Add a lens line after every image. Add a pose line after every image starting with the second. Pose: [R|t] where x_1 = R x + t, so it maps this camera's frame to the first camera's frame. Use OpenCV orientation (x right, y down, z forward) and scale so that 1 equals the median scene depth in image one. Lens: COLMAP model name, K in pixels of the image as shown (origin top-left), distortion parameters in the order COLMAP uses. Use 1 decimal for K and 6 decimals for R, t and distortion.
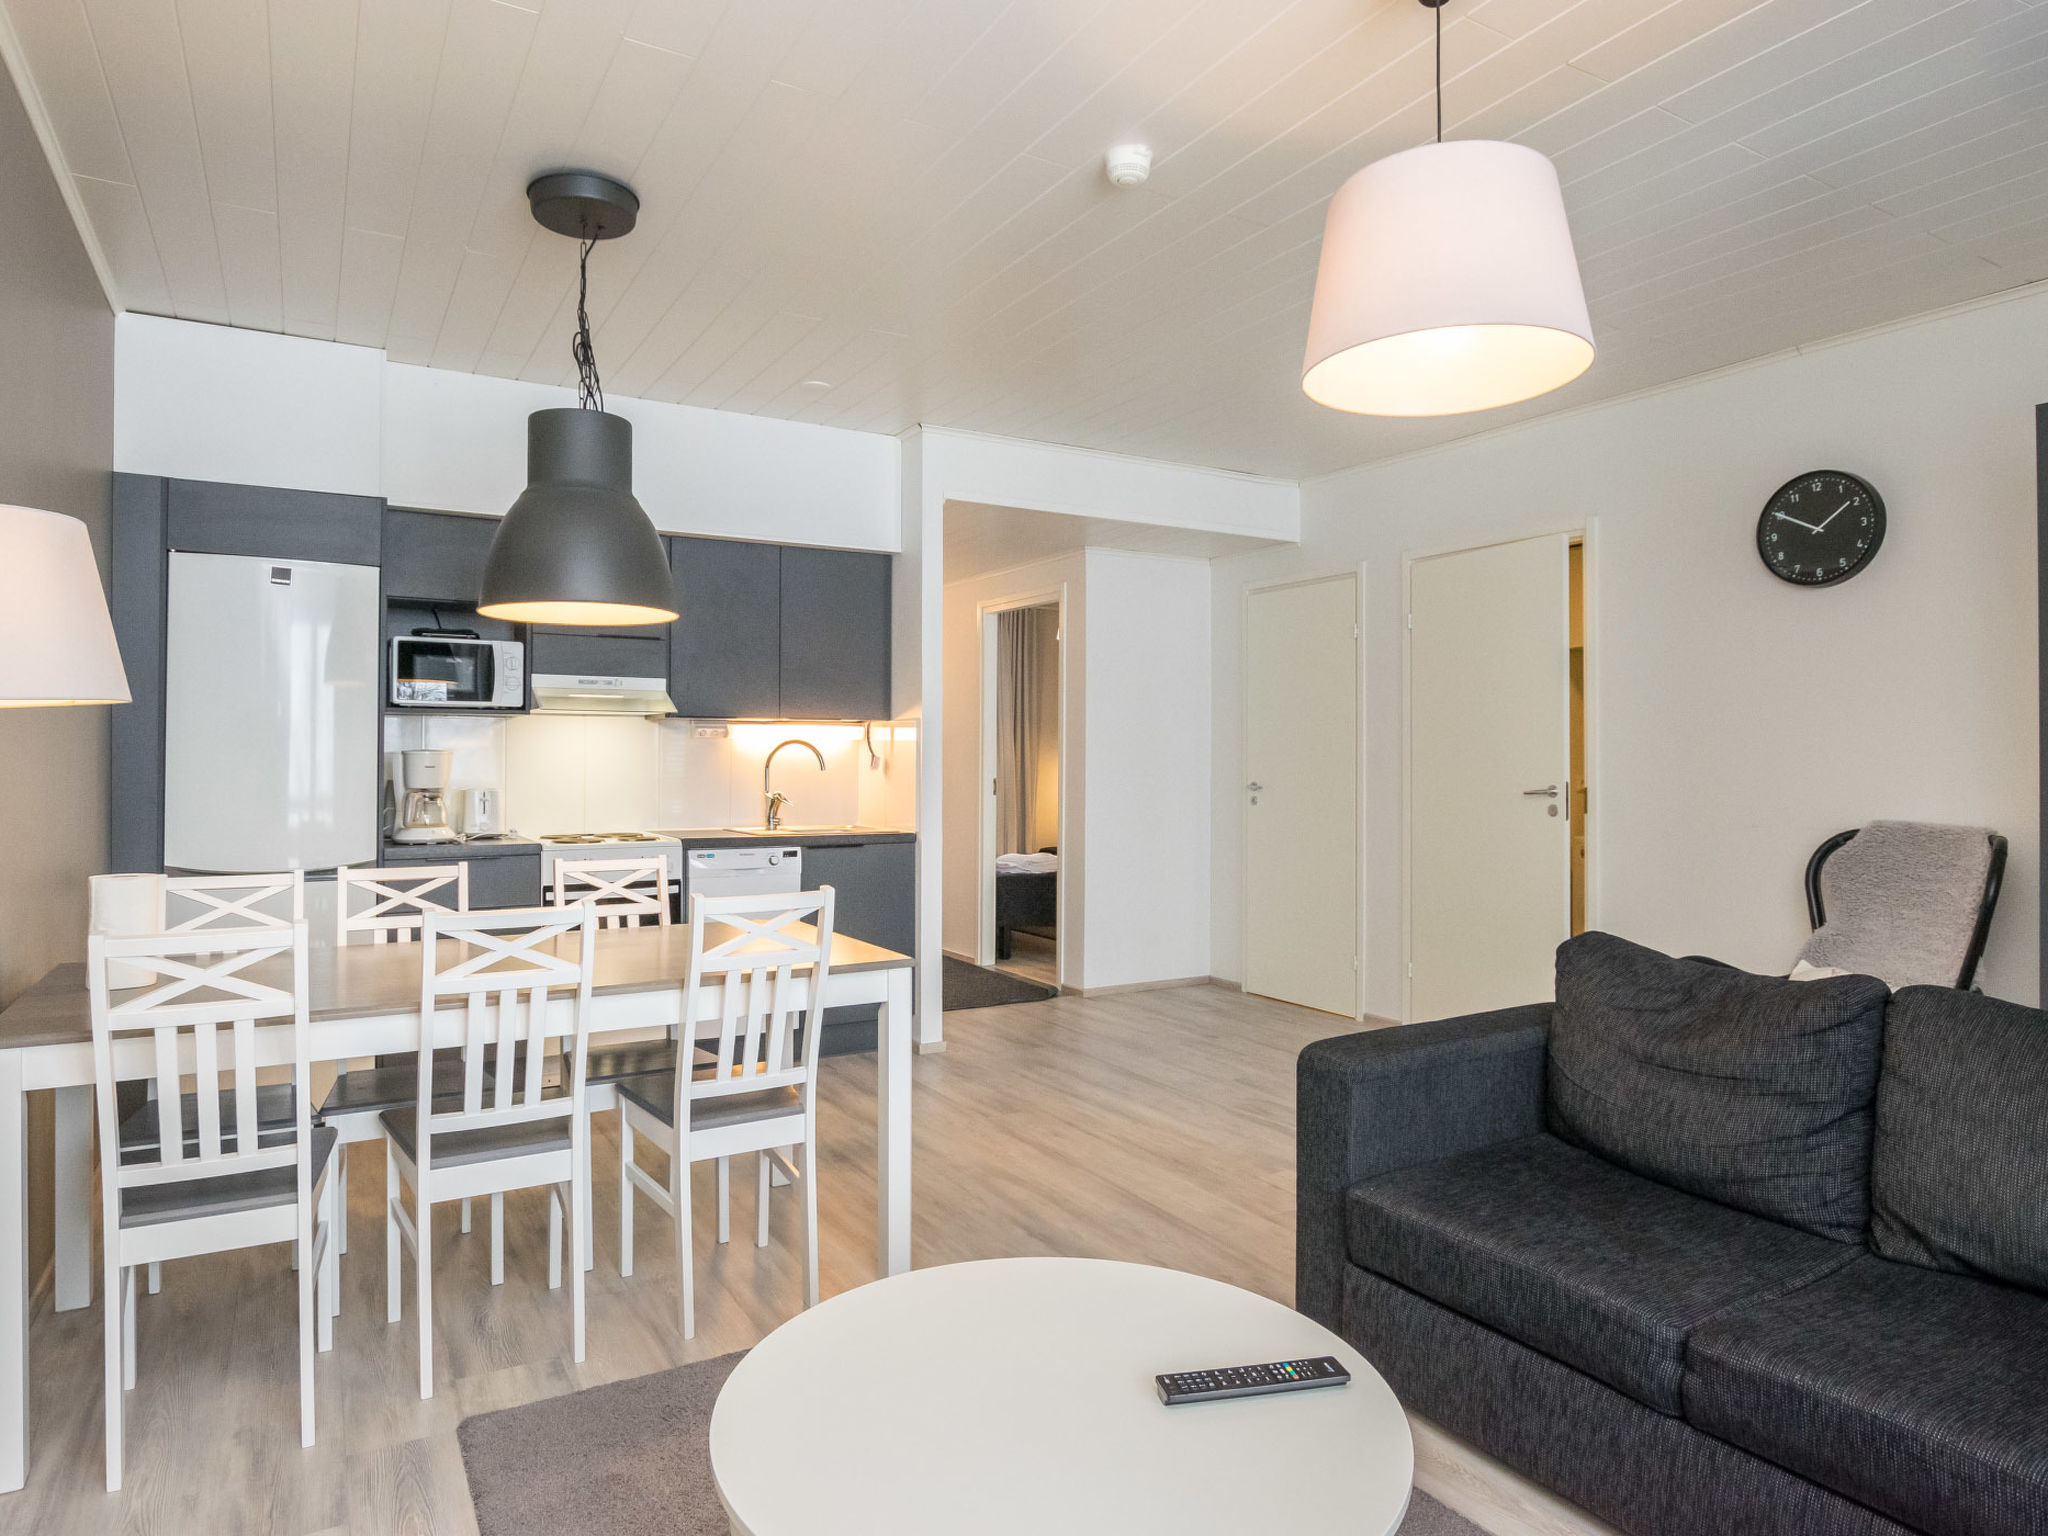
lens RADIAL K [[1221.2, 0, 1024.0], [0, 1221.2, 768.0], [0, 0, 1]] dist [-0.025975, -0.001002]
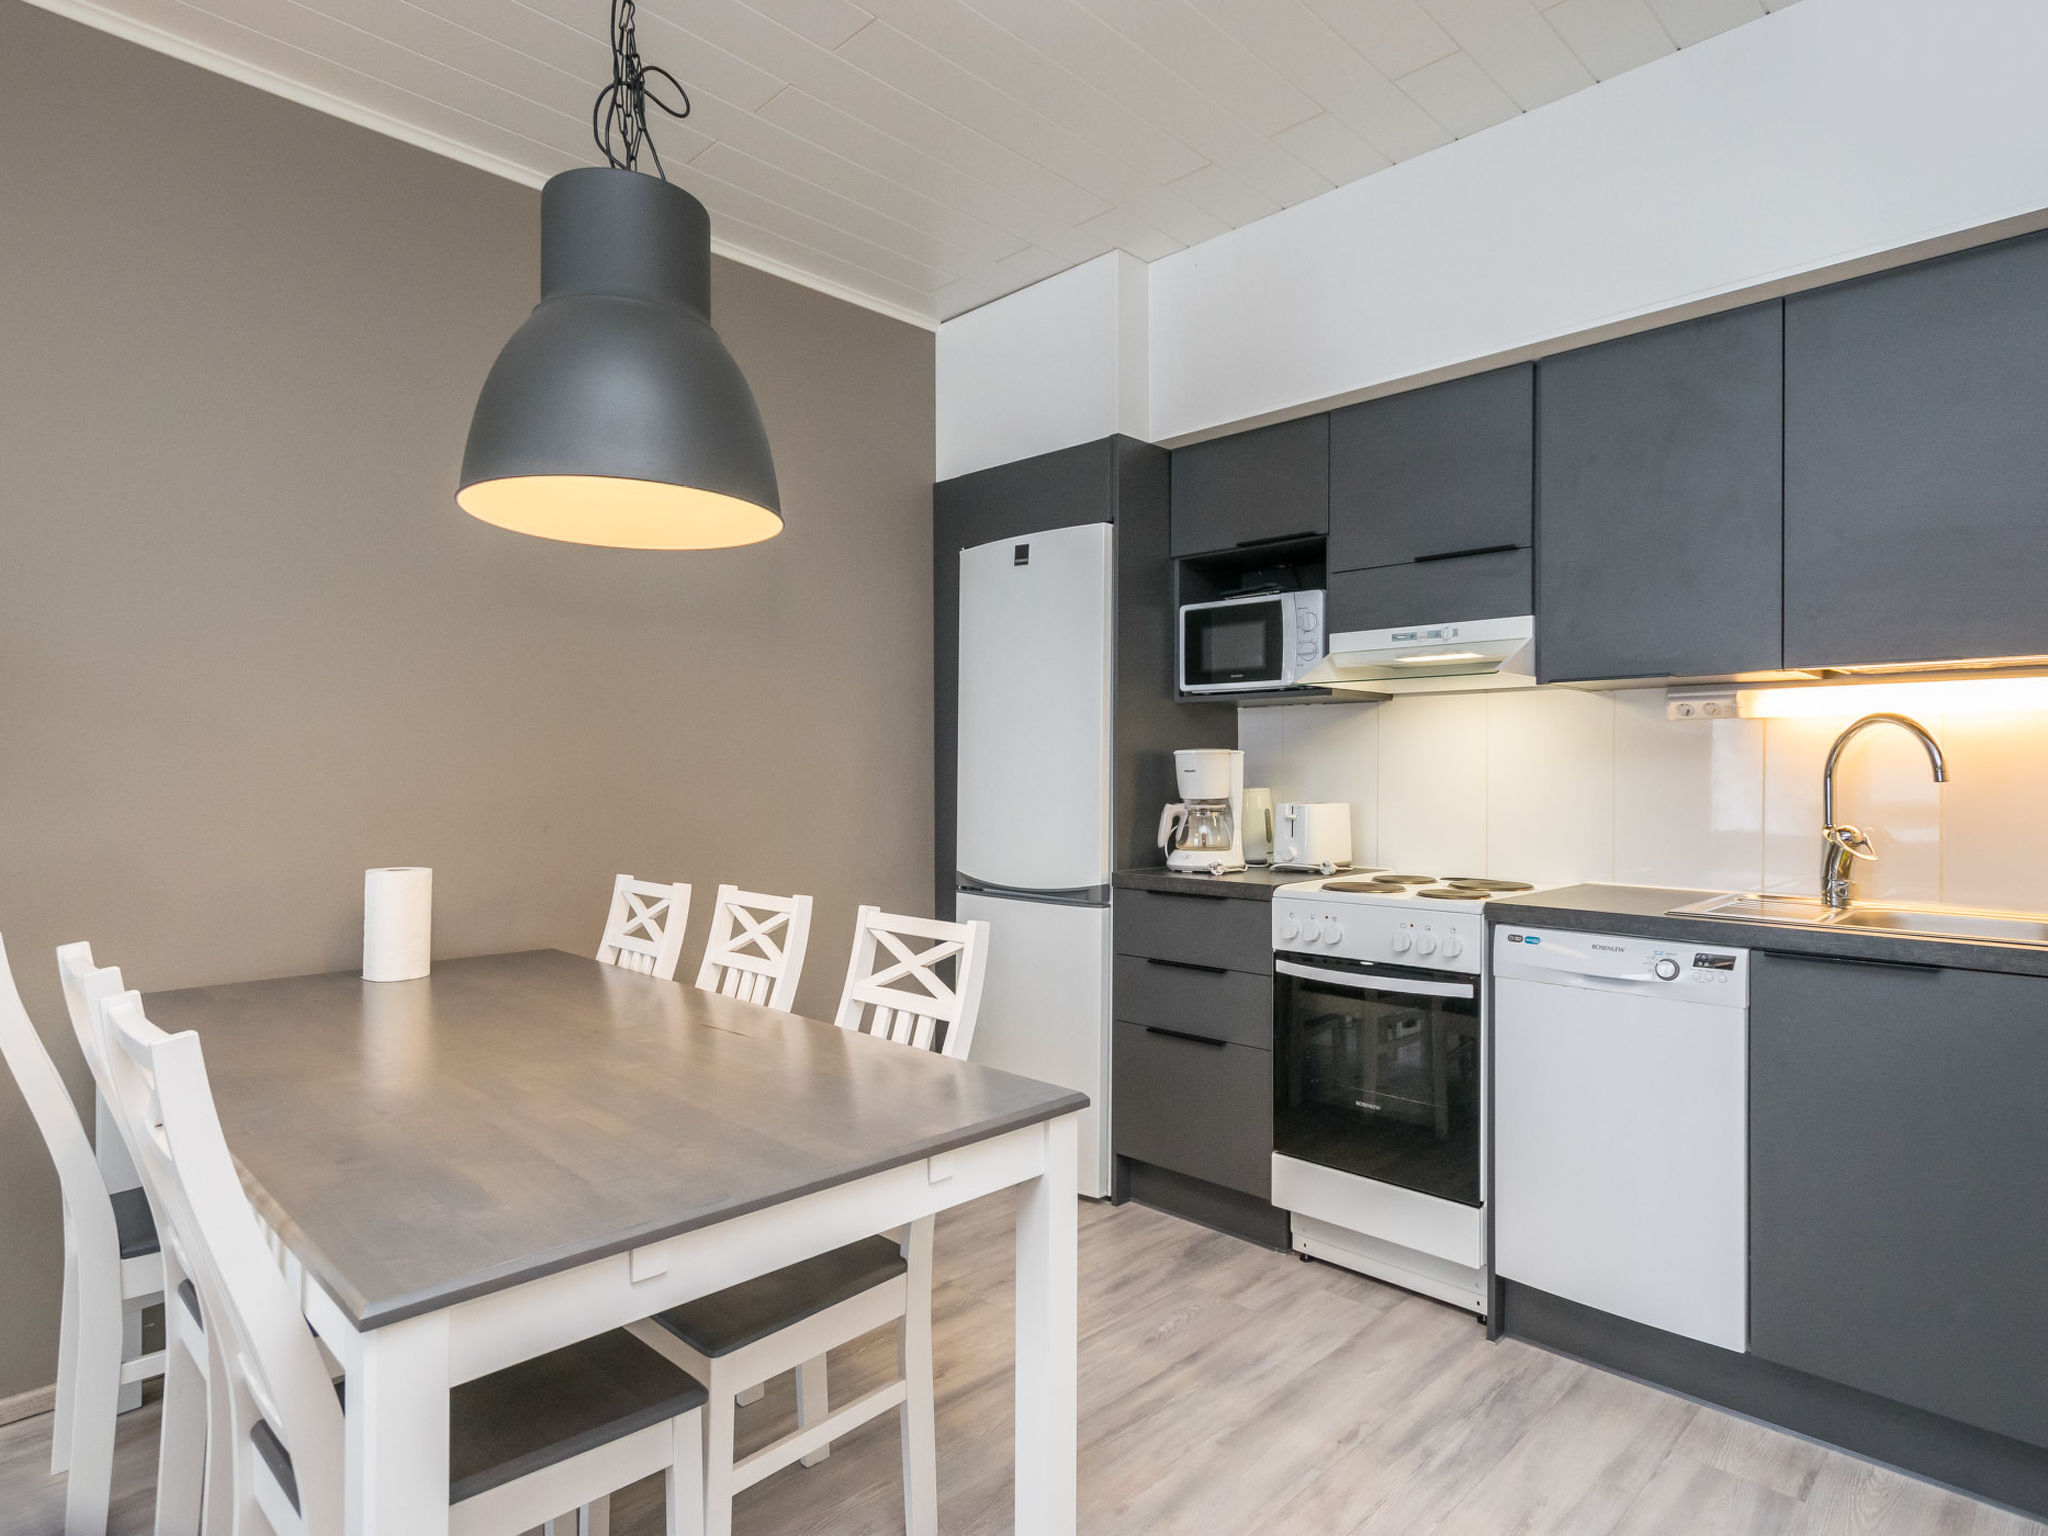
lens RADIAL K [[1127.8, 0, 1024.0], [0, 1127.8, 768.0], [0, 0, 1]] dist [-0.003049, 0.000353]
pose [[0.246714, -0.007270, -0.969061, 0.182033], [-0.009351, 0.999907, -0.009882, 0.005546], [0.969043, 0.011500, 0.246623, 0.769231]]
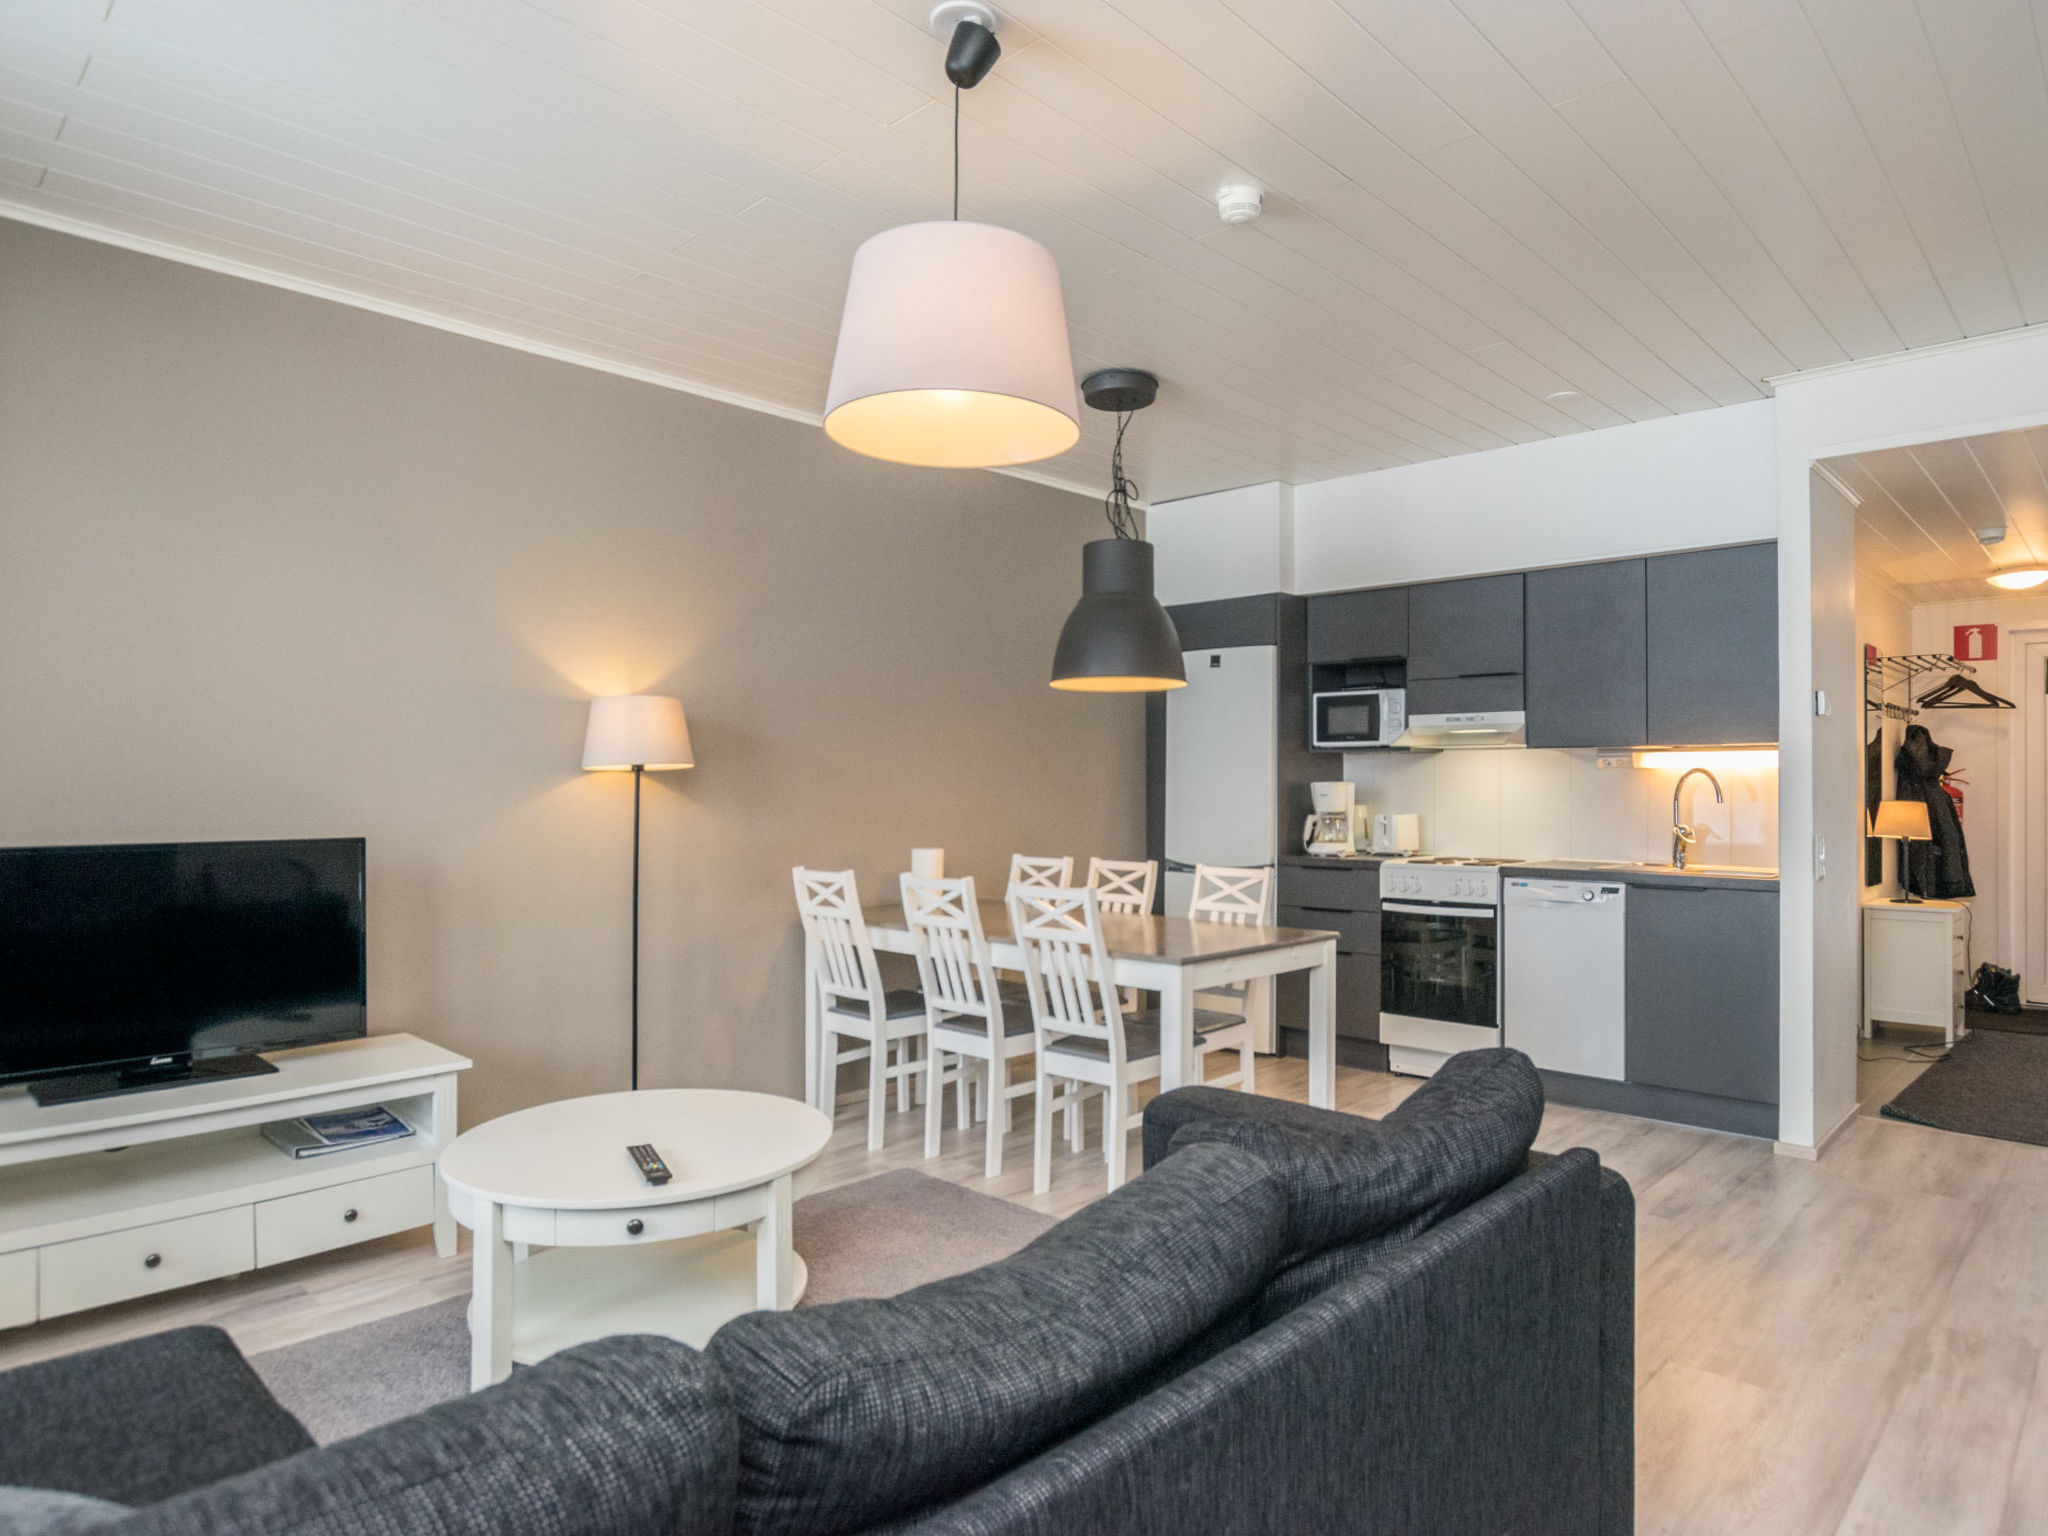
lens RADIAL K [[1221.2, 0, 1024.0], [0, 1221.2, 768.0], [0, 0, 1]] dist [-0.025975, -0.001002]
pose [[0.266036, -0.018275, -0.963790, 0.696814], [-0.009269, 0.999726, -0.021515, 0.001106], [0.963918, 0.014657, 0.265794, 0.381365]]
